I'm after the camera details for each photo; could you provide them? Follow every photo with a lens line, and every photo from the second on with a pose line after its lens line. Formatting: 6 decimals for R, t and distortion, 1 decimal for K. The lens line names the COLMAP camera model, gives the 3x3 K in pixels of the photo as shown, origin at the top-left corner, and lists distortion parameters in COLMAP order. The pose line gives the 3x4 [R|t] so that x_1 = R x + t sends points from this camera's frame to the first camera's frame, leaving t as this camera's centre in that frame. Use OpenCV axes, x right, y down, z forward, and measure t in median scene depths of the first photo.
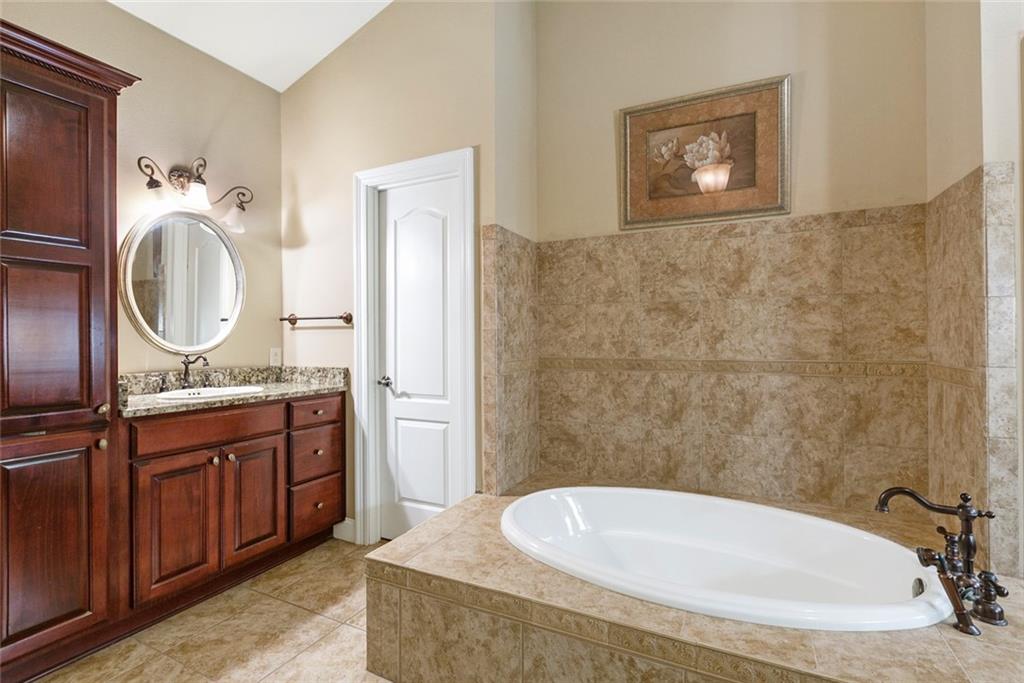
lens RADIAL K [[480.7, 0, 512.0], [0, 480.7, 341.5], [0, 0, 1]] dist [0.000246, -0.000131]
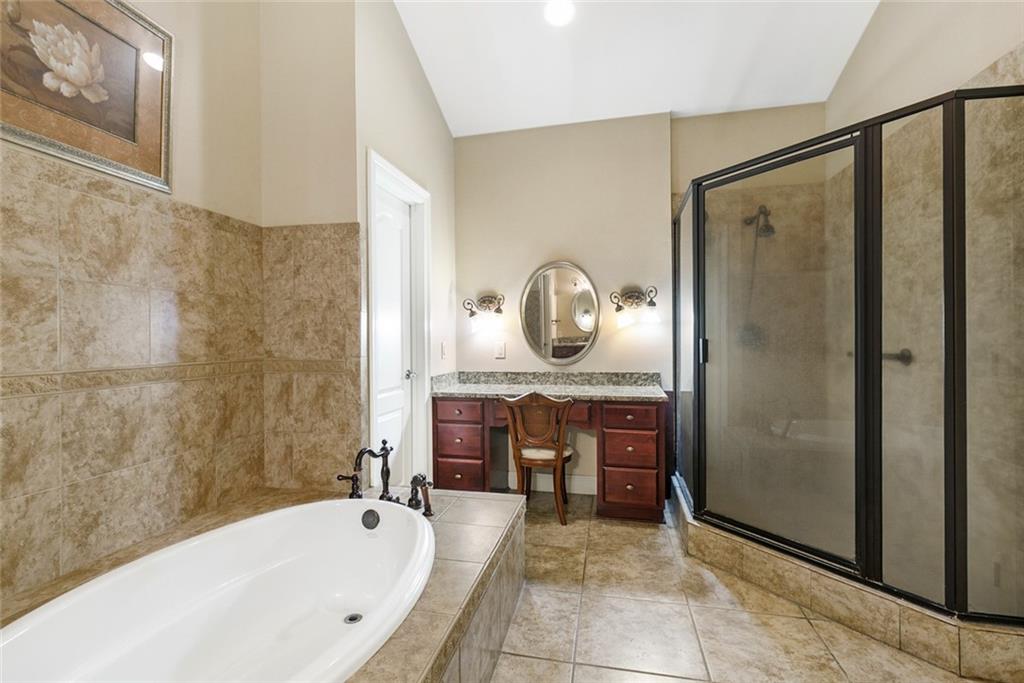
lens RADIAL K [[460.4, 0, 512.0], [0, 460.4, 341.5], [0, 0, 1]] dist [-0.000825, -0.000061]
pose [[-0.235391, -0.000735, 0.971901, -0.365650], [0.013713, 0.999898, 0.004077, 0.003057], [-0.971804, 0.014288, -0.235357, 0.596169]]
